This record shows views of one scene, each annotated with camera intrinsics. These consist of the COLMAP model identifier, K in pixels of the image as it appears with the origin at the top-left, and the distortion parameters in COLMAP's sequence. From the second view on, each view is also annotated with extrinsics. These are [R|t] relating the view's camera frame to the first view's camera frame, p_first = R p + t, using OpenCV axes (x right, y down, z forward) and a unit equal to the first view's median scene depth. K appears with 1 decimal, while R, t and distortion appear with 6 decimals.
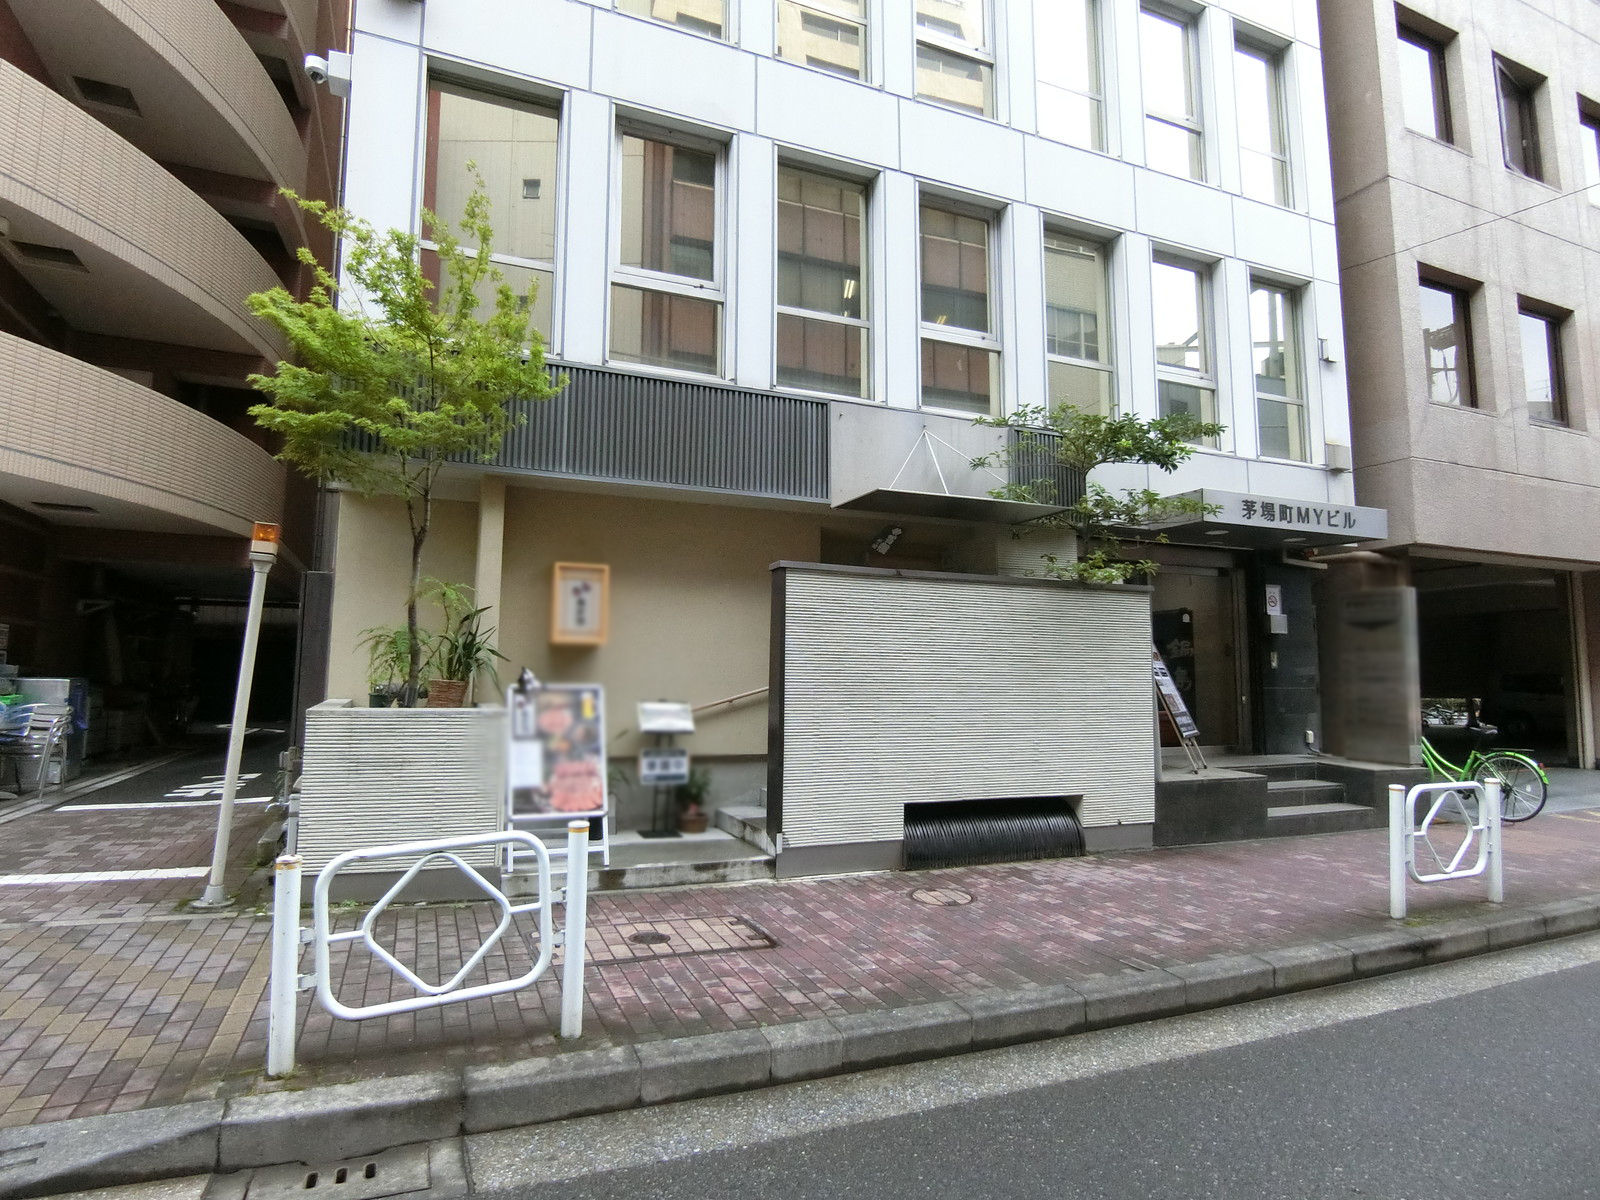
lens RADIAL K [[892.8, 0, 811.9], [0, 892.8, 597.6], [0, 0, 1]] dist [-0.010584, -0.004835]
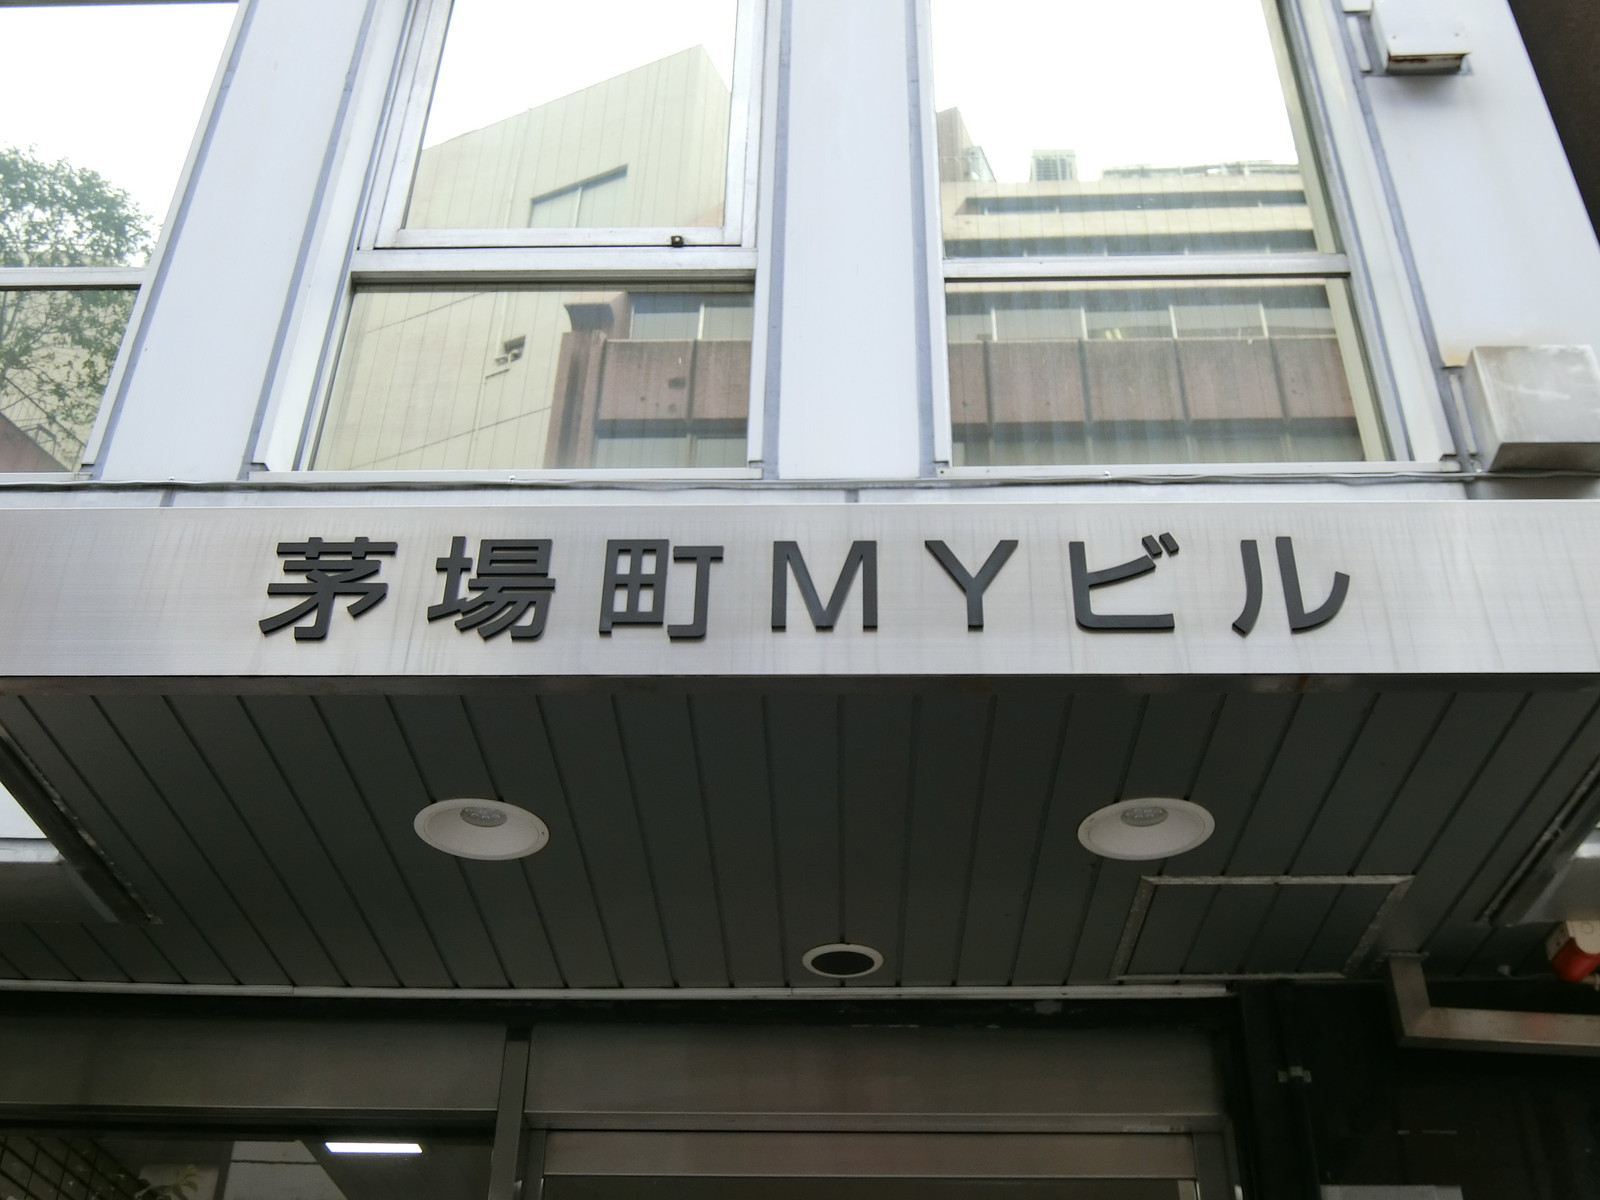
lens RADIAL K [[1704.5, 0, 801.4], [0, 1704.5, 599.7], [0, 0, 1]] dist [-0.047852, 0.000000]
pose [[0.904445, -0.235502, -0.355695, 0.574195], [0.027246, 0.863995, -0.502762, 0.047735], [0.425720, 0.445029, 0.787852, 0.681683]]
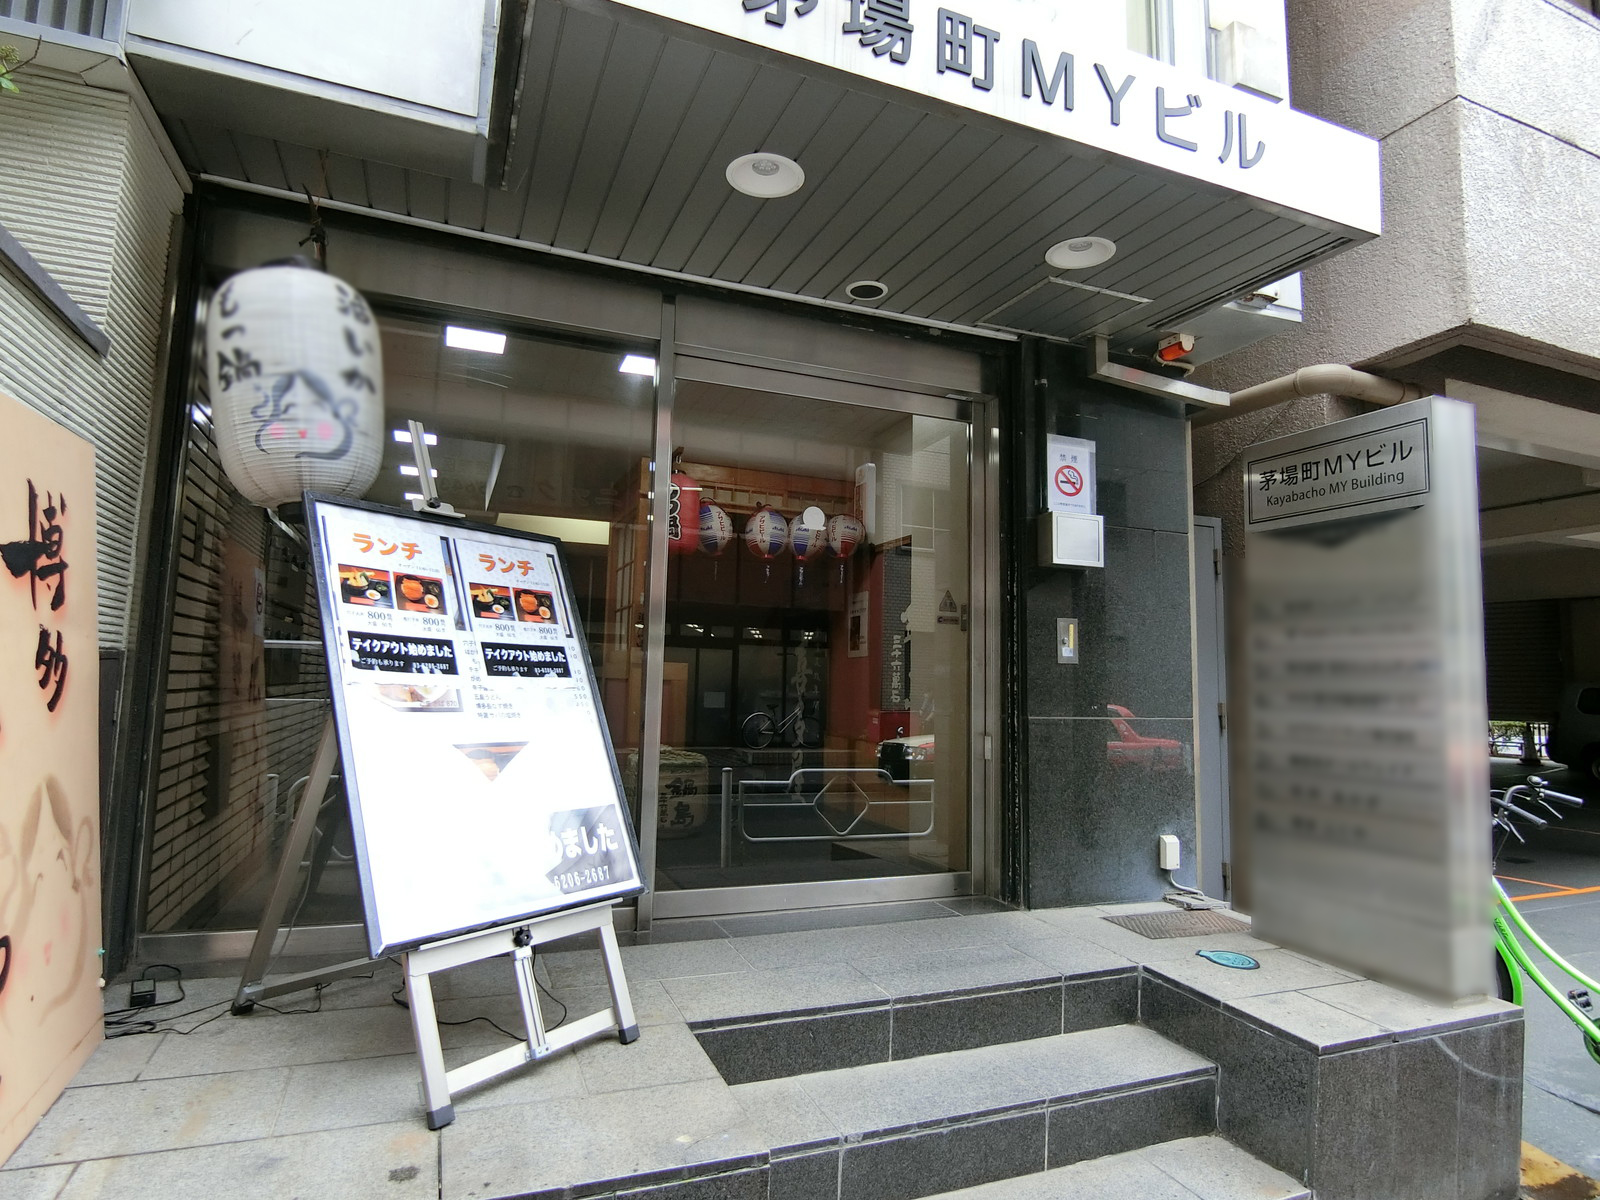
lens RADIAL K [[892.8, 0, 788.5], [0, 892.8, 586.8], [0, 0, 1]] dist [-0.010584, -0.004835]
pose [[0.999121, 0.017605, -0.038056, 0.430738], [-0.018108, 0.999753, -0.012909, 0.056459], [0.037819, 0.013587, 0.999192, 0.649108]]
